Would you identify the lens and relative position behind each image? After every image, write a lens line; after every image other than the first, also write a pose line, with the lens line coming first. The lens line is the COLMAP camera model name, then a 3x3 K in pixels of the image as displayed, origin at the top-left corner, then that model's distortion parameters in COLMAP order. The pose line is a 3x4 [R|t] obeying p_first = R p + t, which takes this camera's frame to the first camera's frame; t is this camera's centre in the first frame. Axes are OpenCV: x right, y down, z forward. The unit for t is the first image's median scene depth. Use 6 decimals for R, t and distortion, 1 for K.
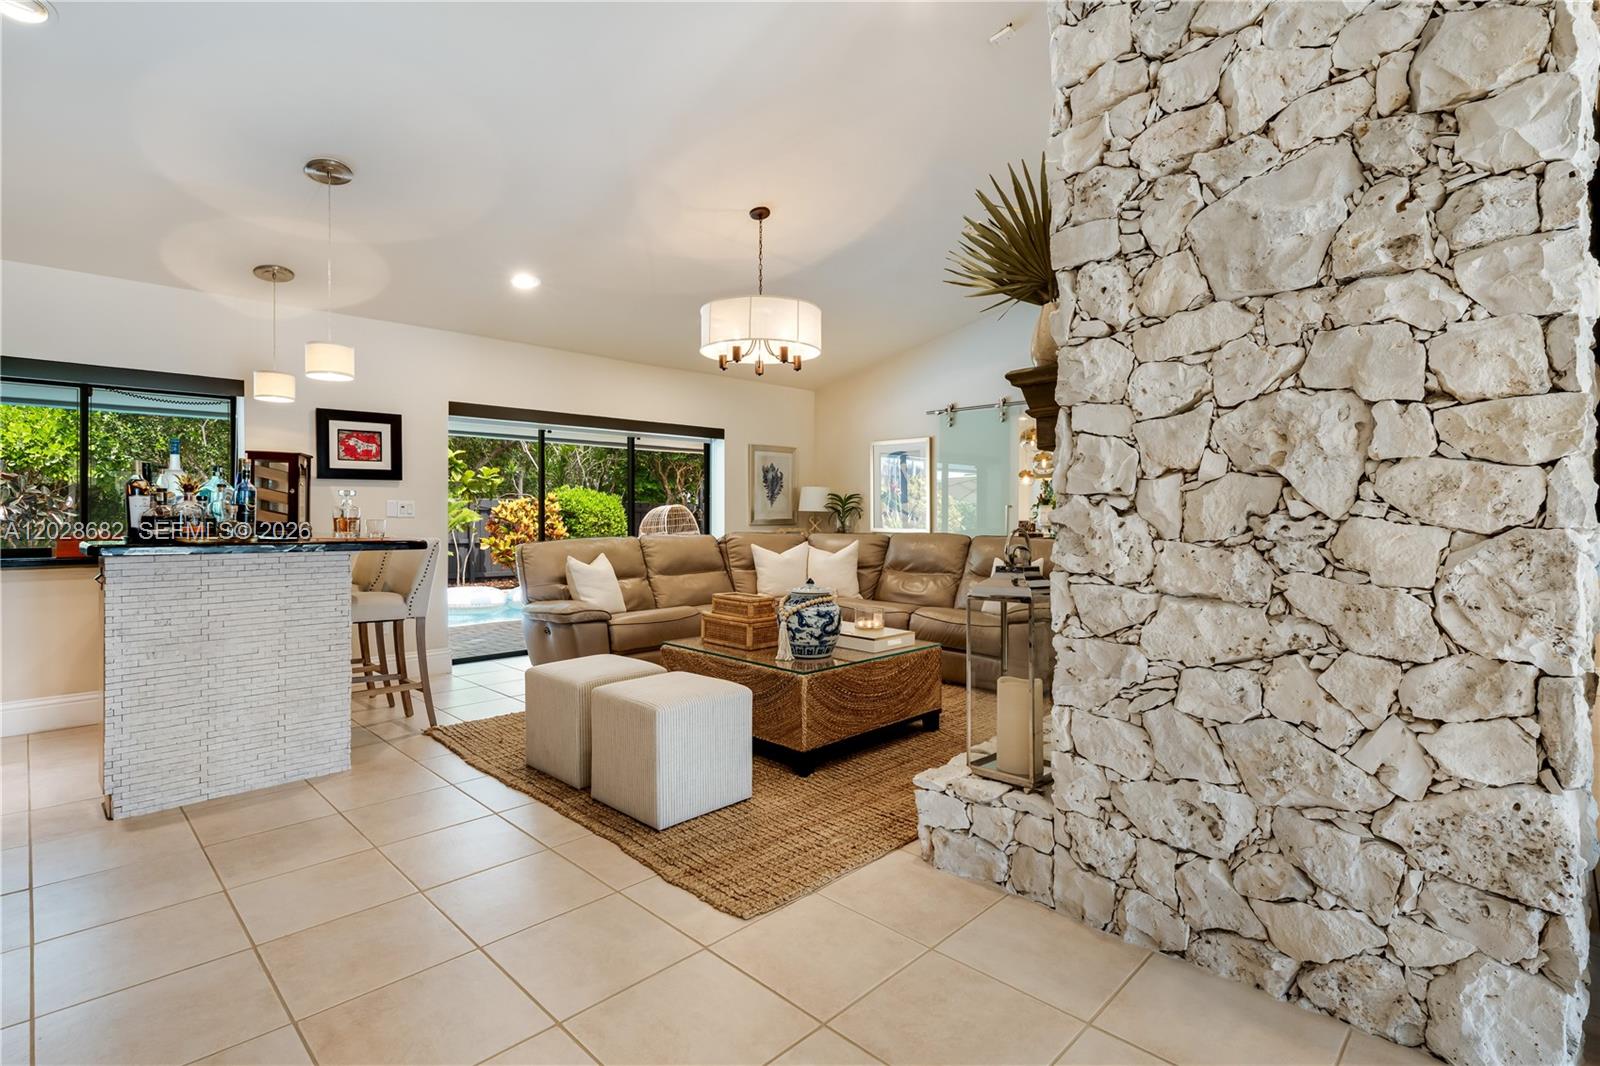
lens RADIAL K [[760.5, 0, 790.9], [0, 760.5, 518.7], [0, 0, 1]] dist [-0.005923, 0.000633]
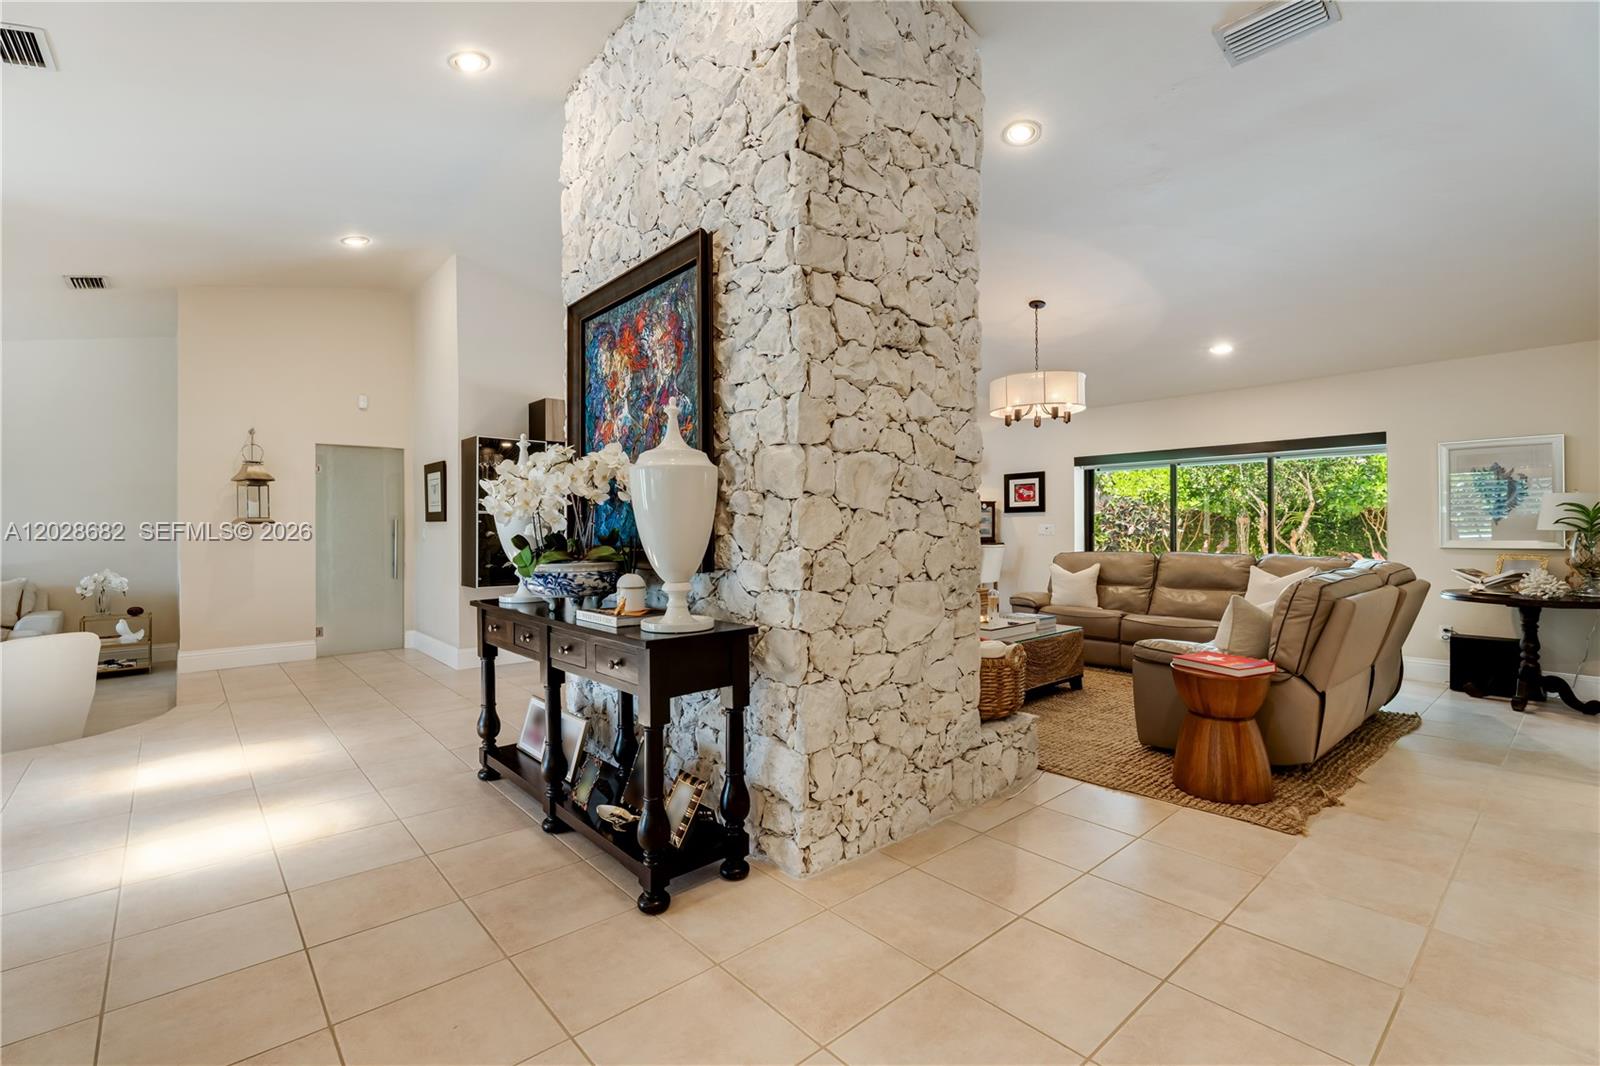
lens RADIAL K [[711.3, 0, 794.7], [0, 711.3, 527.9], [0, 0, 1]] dist [0.004715, -0.002137]
pose [[-0.069650, -0.000883, -0.997571, 1.680038], [-0.002158, 0.999997, -0.000734, -0.023094], [0.997569, 0.002102, -0.069652, 0.937015]]
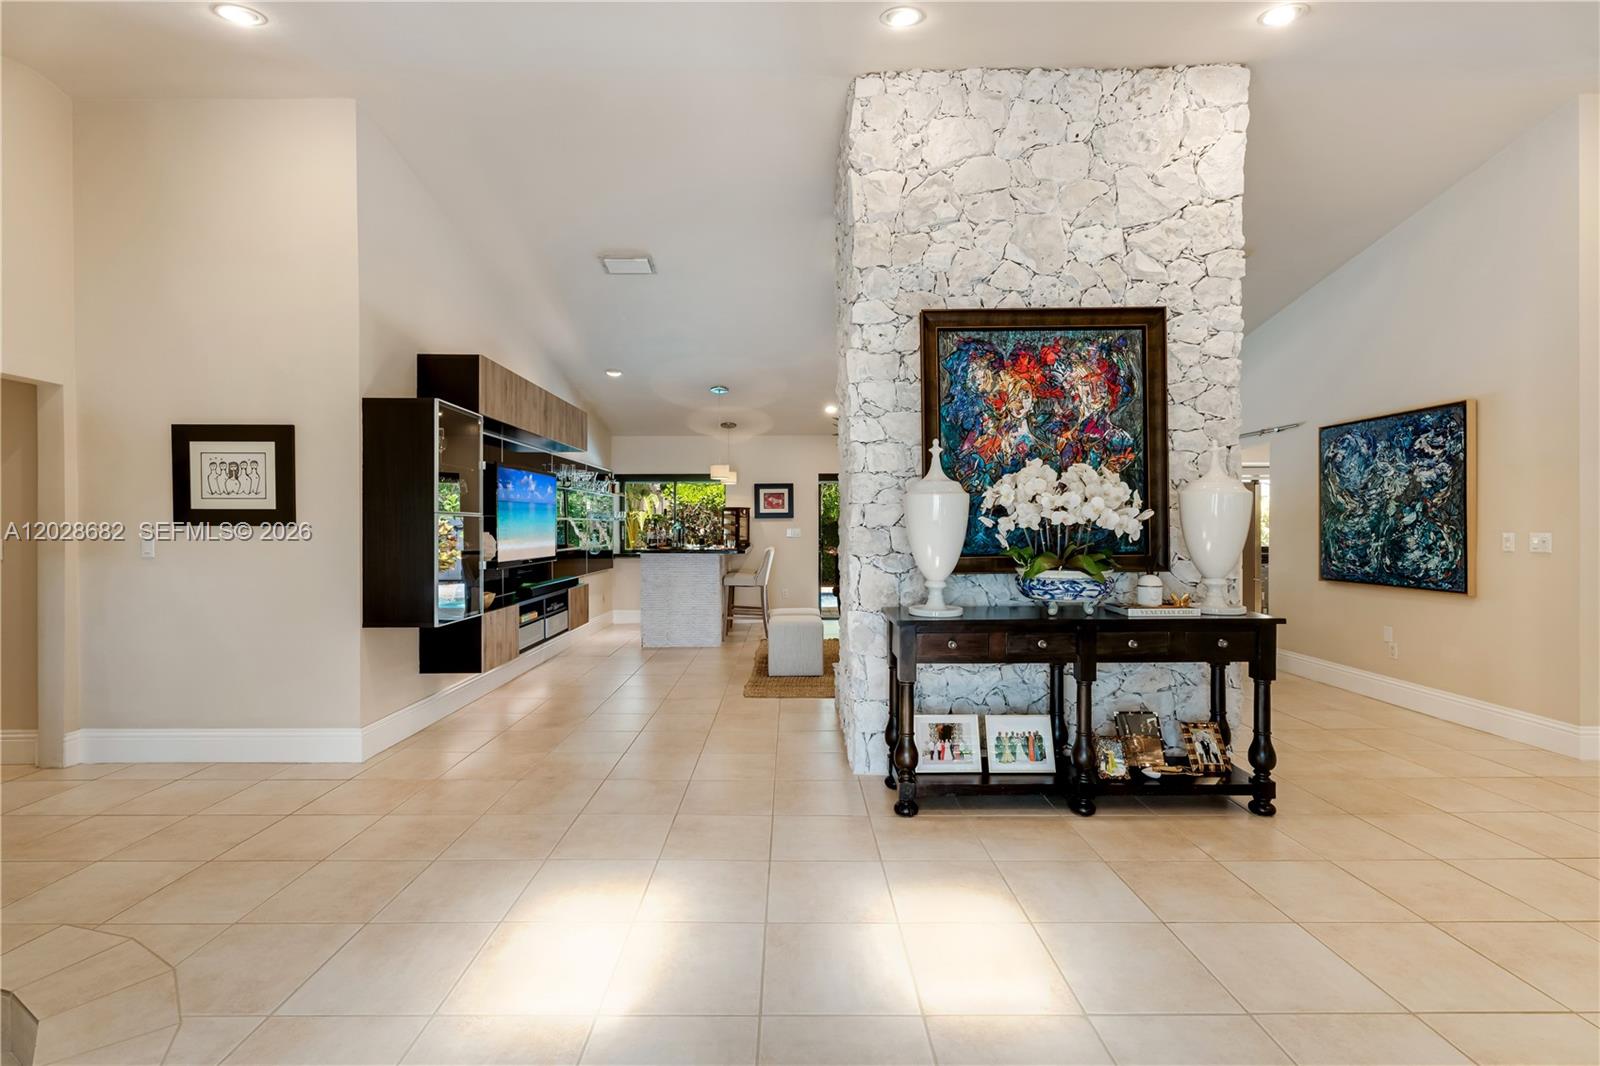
lens RADIAL K [[711.3, 0, 793.1], [0, 711.3, 528.8], [0, 0, 1]] dist [0.004715, -0.002137]
pose [[0.706571, 0.000612, -0.707642, 1.215162], [-0.001842, 0.999998, -0.000975, -0.034770], [0.707640, 0.001993, 0.706570, -0.420894]]
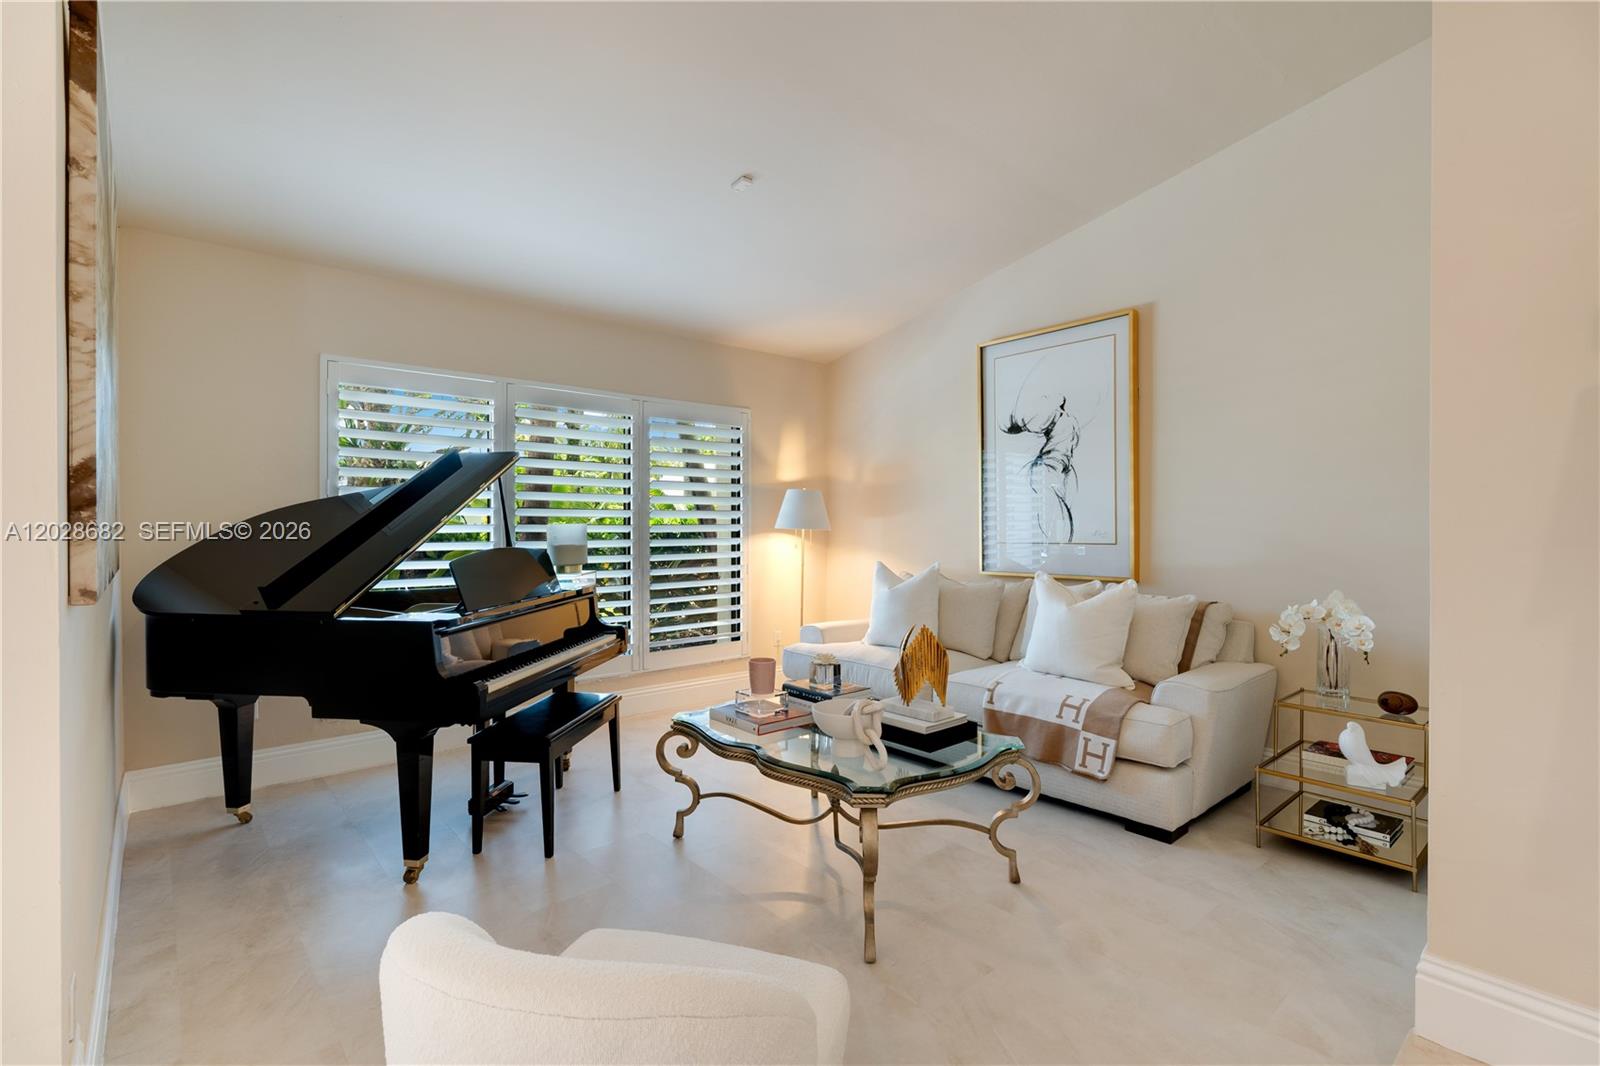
lens RADIAL K [[729.0, 0, 800.4], [0, 729.0, 528.6], [0, 0, 1]] dist [-0.002178, 0.000257]
pose [[-0.996841, -0.001957, 0.079399, 0.305703], [-0.001019, 0.999929, 0.011852, 0.011674], [-0.079416, 0.011734, -0.996772, -0.281578]]
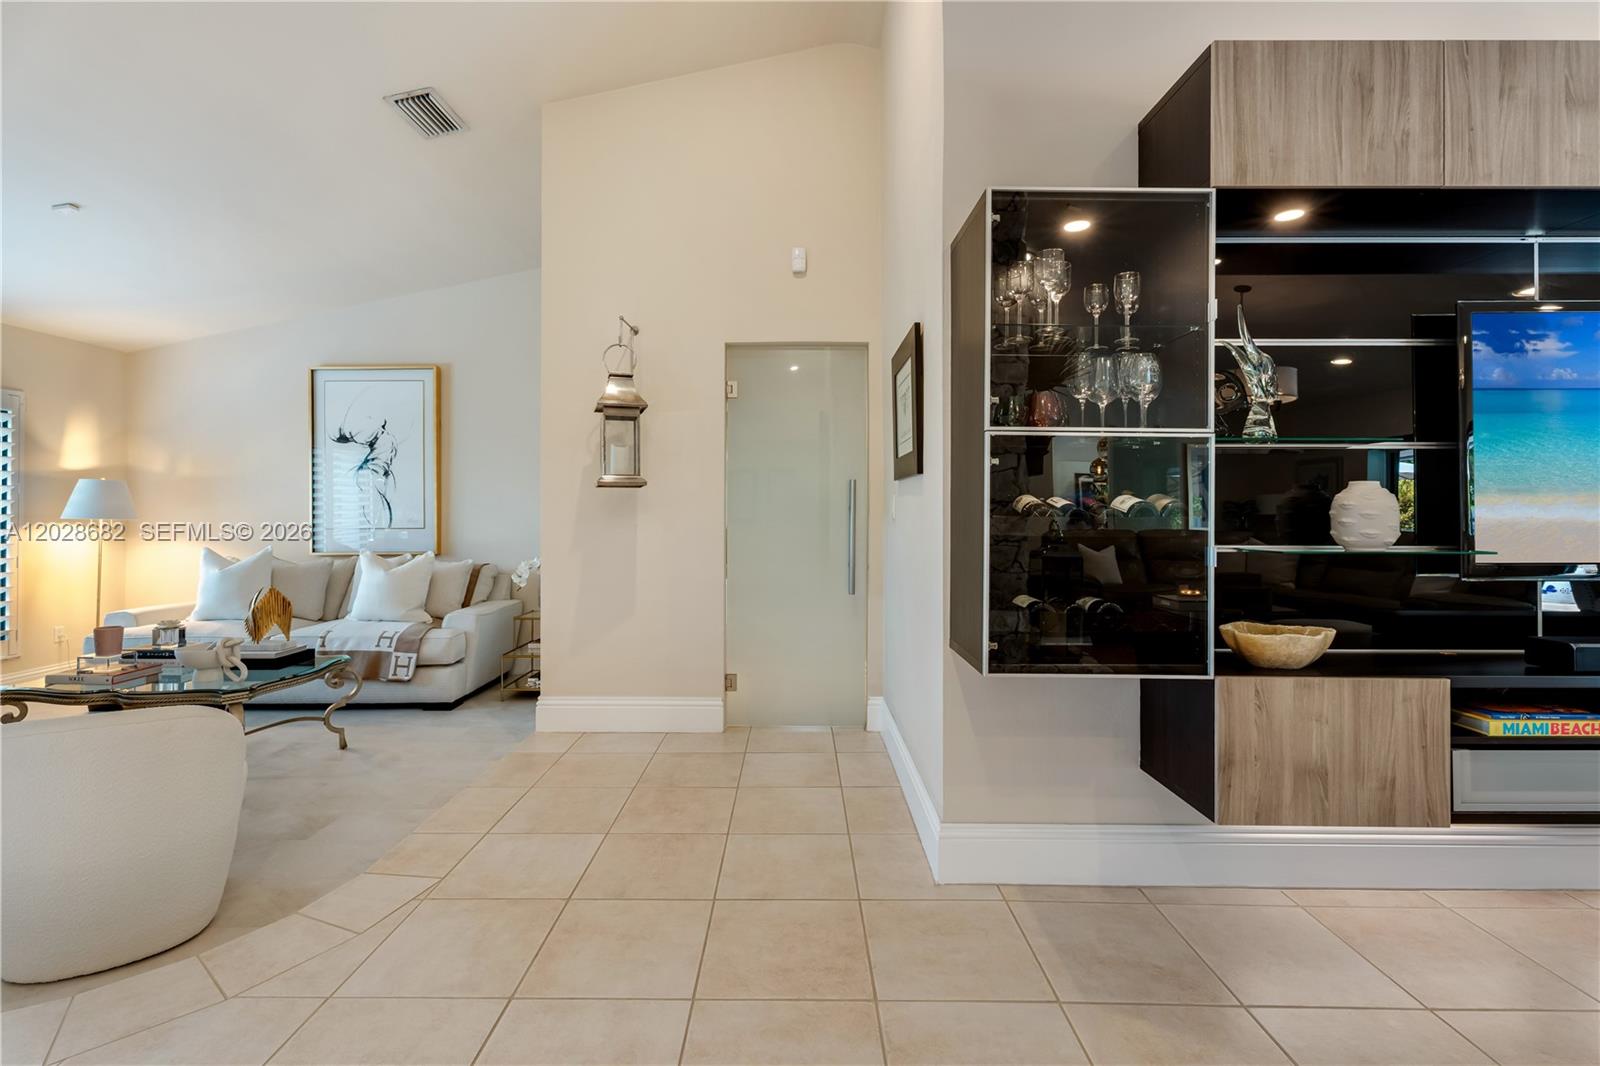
lens RADIAL K [[711.3, 0, 791.0], [0, 711.3, 507.5], [0, 0, 1]] dist [0.004715, -0.002137]
pose [[-0.717319, -0.006805, -0.696711, 0.434088], [-0.006204, 0.999975, -0.003379, 0.001674], [0.696717, 0.001899, -0.717344, 0.302623]]
